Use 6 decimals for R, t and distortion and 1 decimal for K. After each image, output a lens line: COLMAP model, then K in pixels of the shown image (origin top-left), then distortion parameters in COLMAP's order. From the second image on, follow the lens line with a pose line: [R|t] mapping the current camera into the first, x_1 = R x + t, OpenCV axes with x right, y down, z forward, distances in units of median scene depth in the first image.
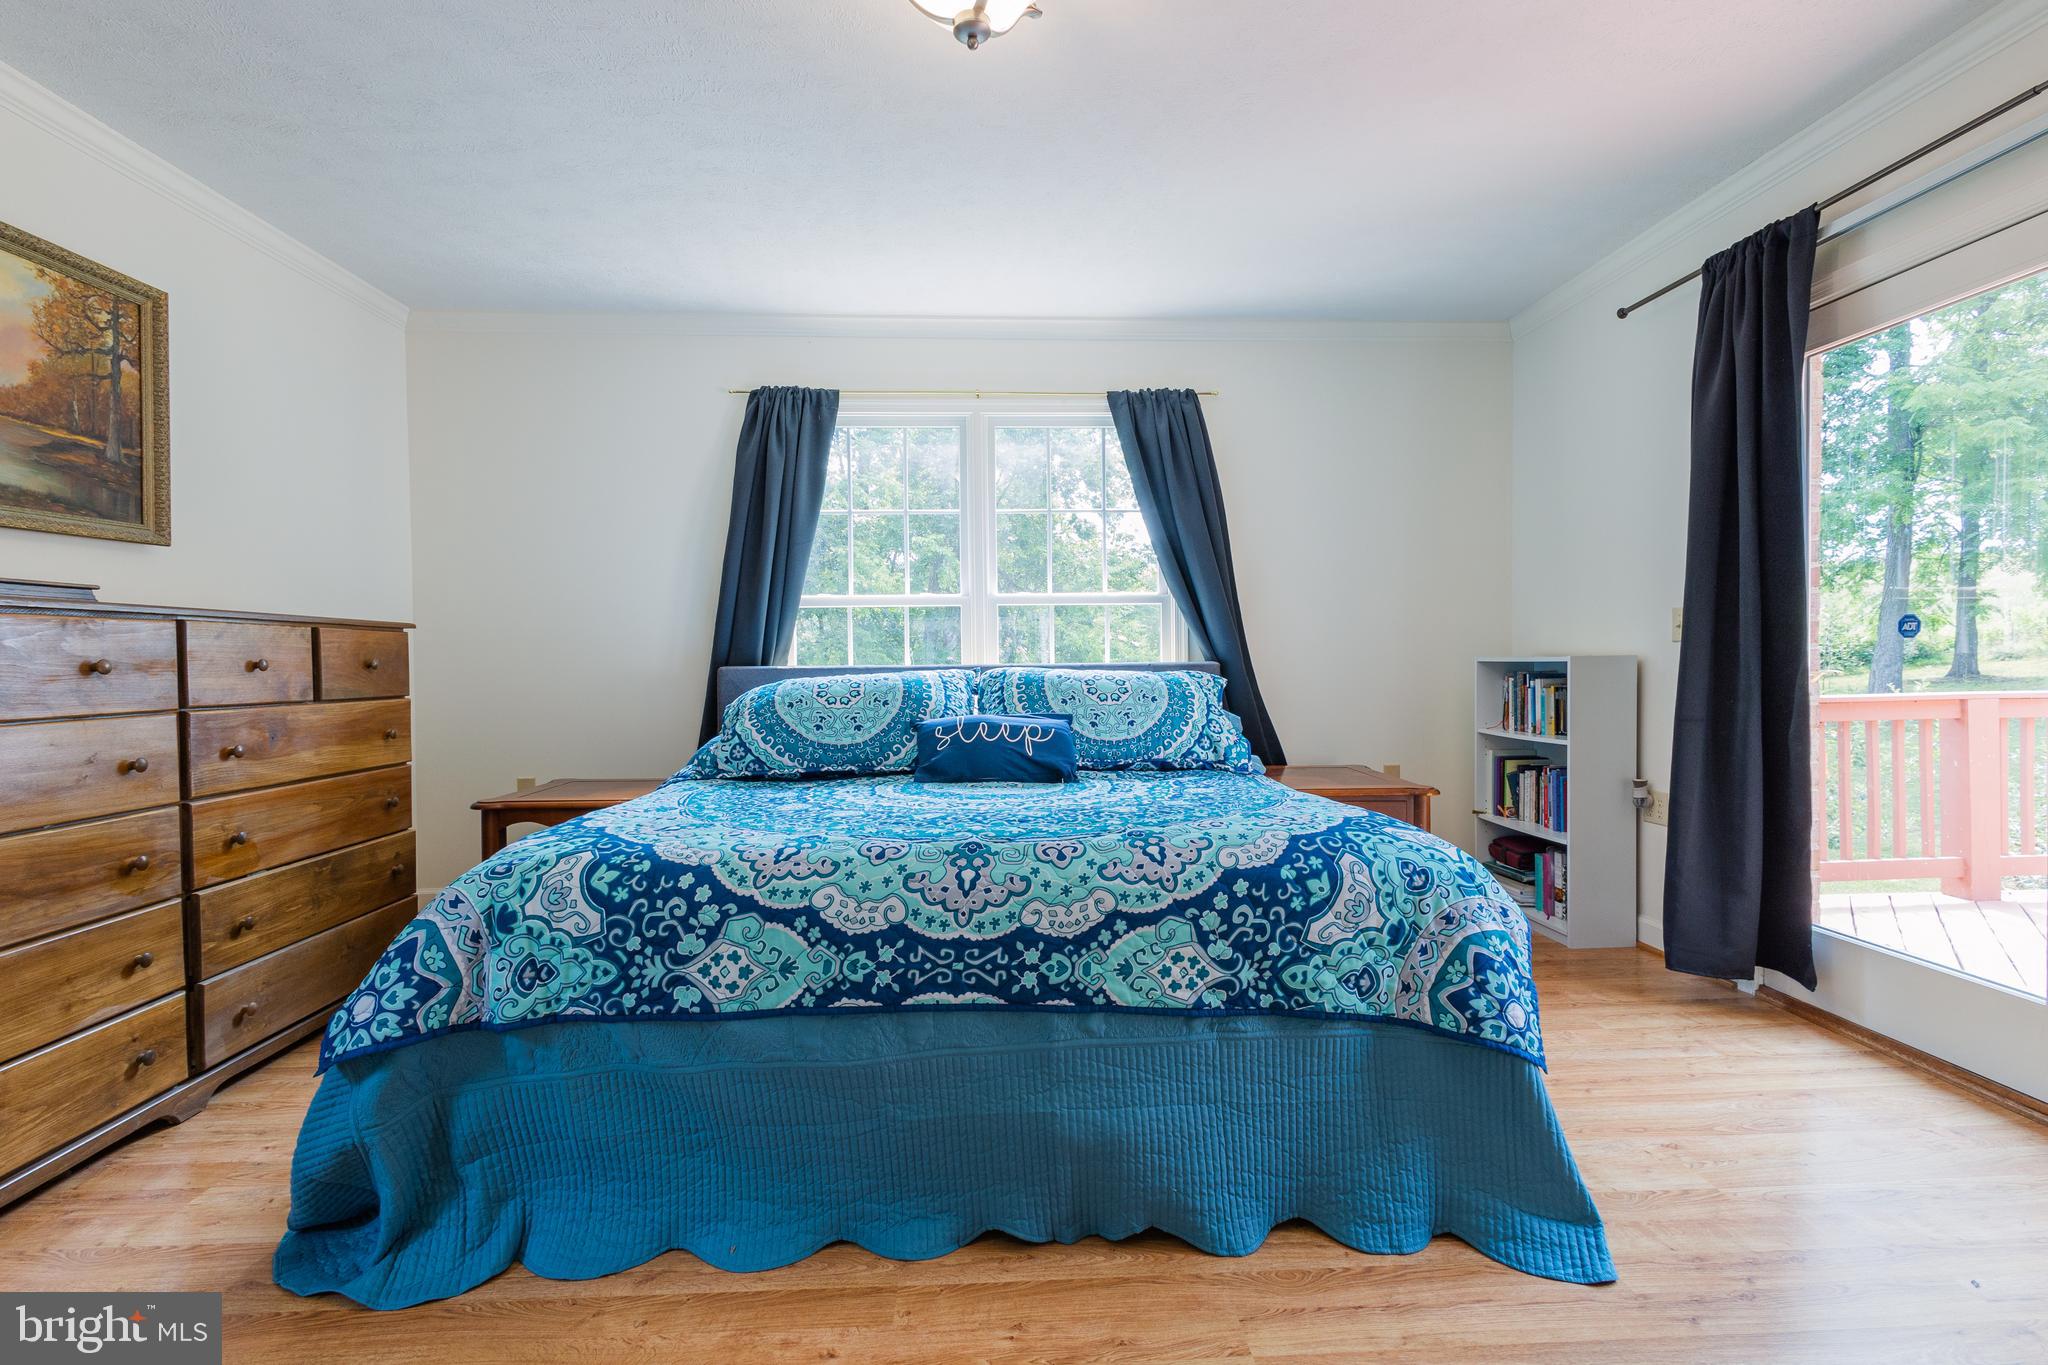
lens RADIAL K [[966.0, 0, 1028.7], [0, 966.0, 675.6], [0, 0, 1]] dist [0.008145, -0.001793]
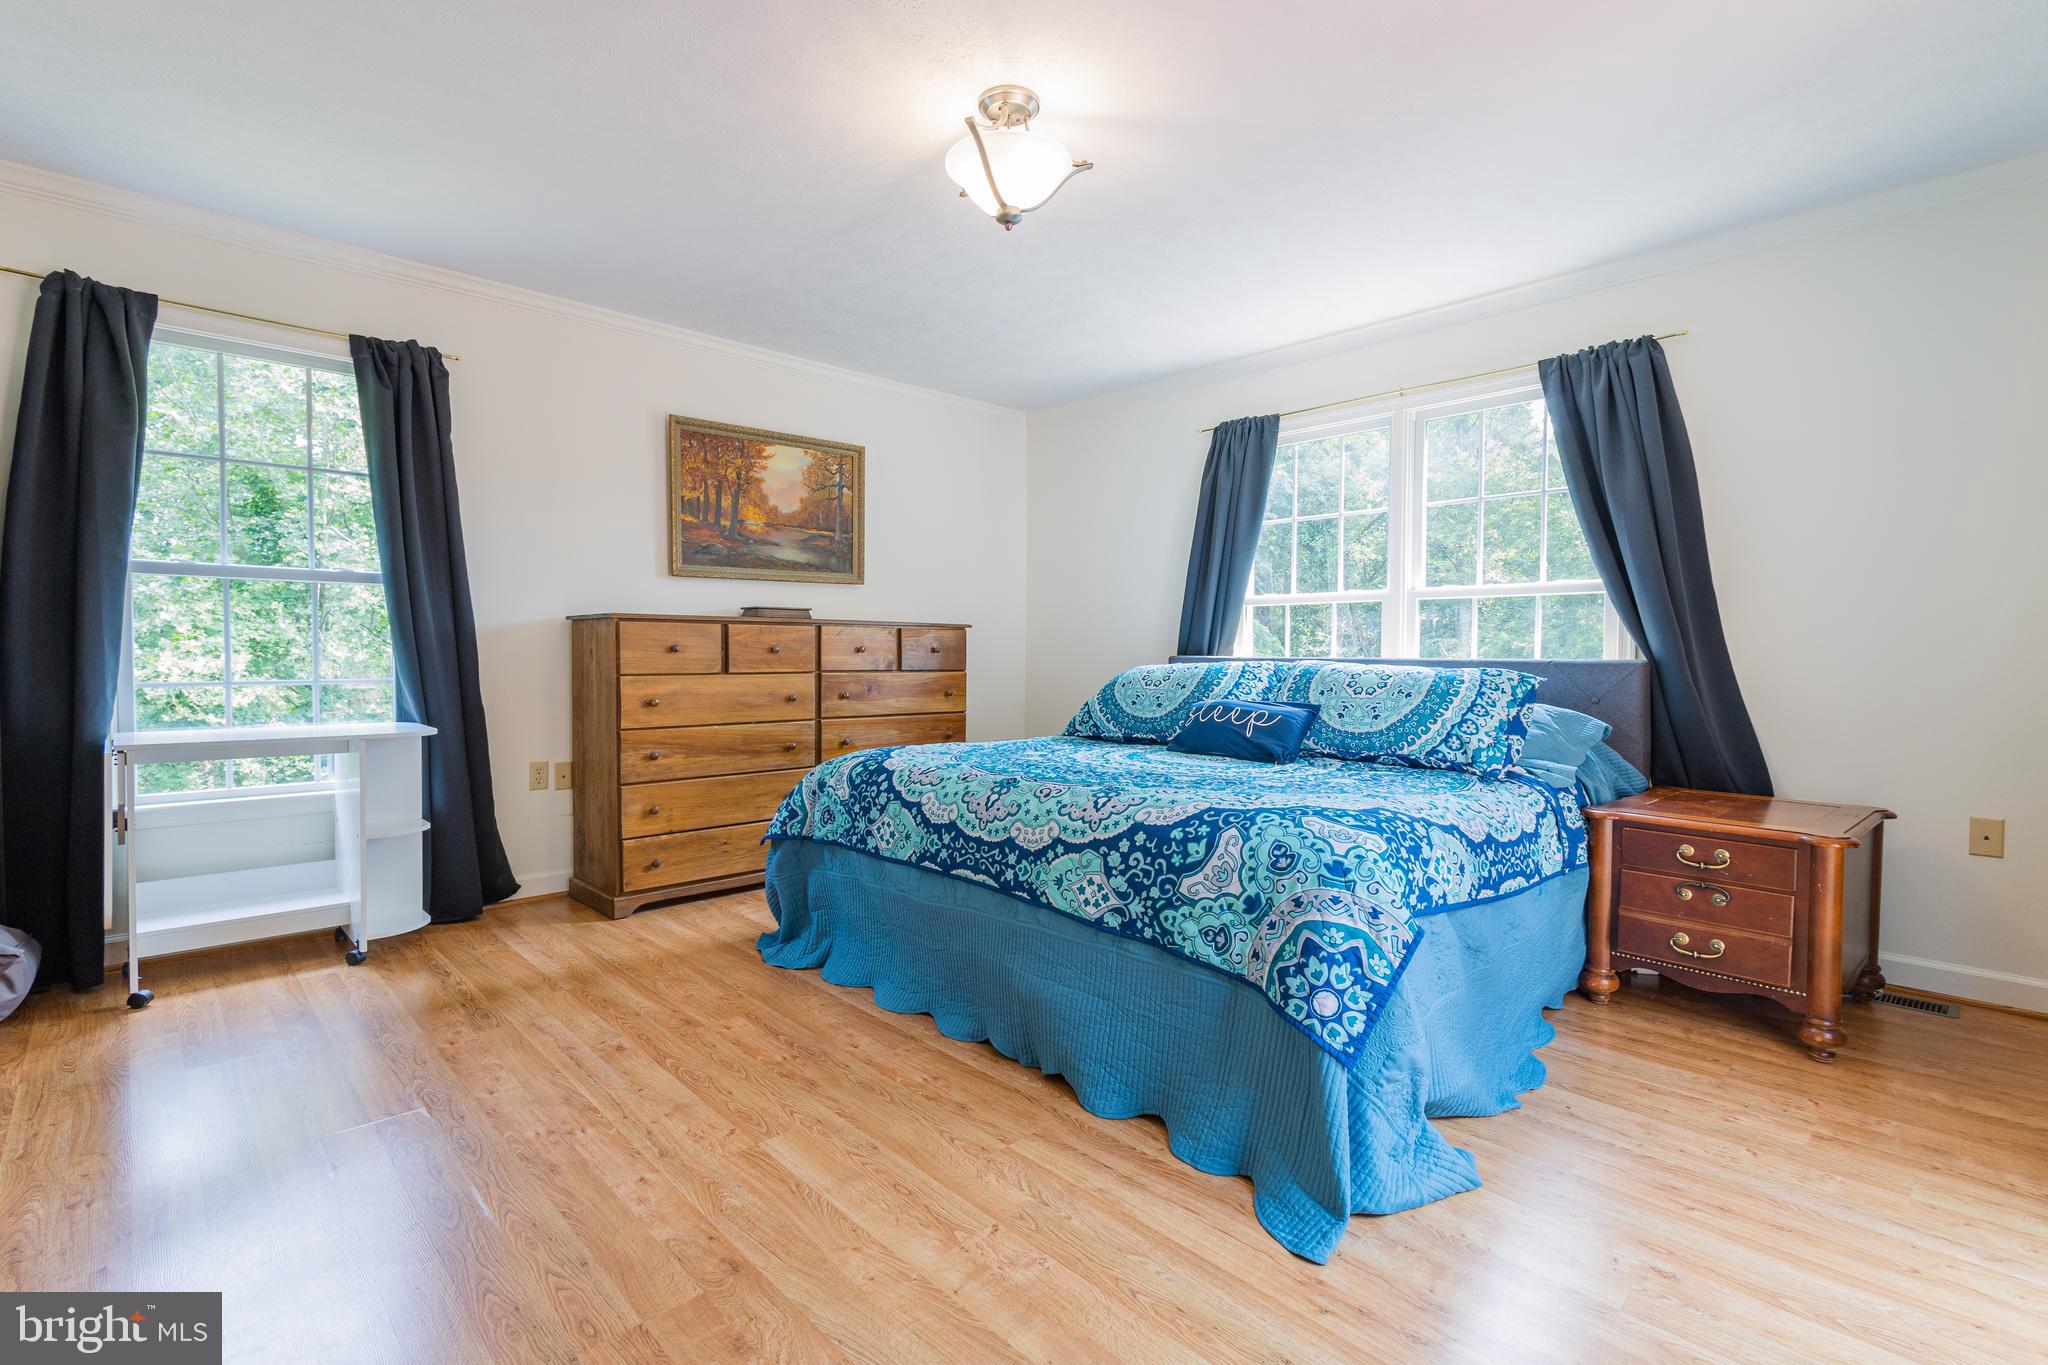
lens RADIAL K [[966.0, 0, 1015.8], [0, 966.0, 677.7], [0, 0, 1]] dist [0.008145, -0.001793]
pose [[0.634131, 0.034917, -0.772437, 1.053644], [-0.025259, 0.999382, 0.024439, -0.012239], [0.772813, 0.004013, 0.634622, 0.090342]]
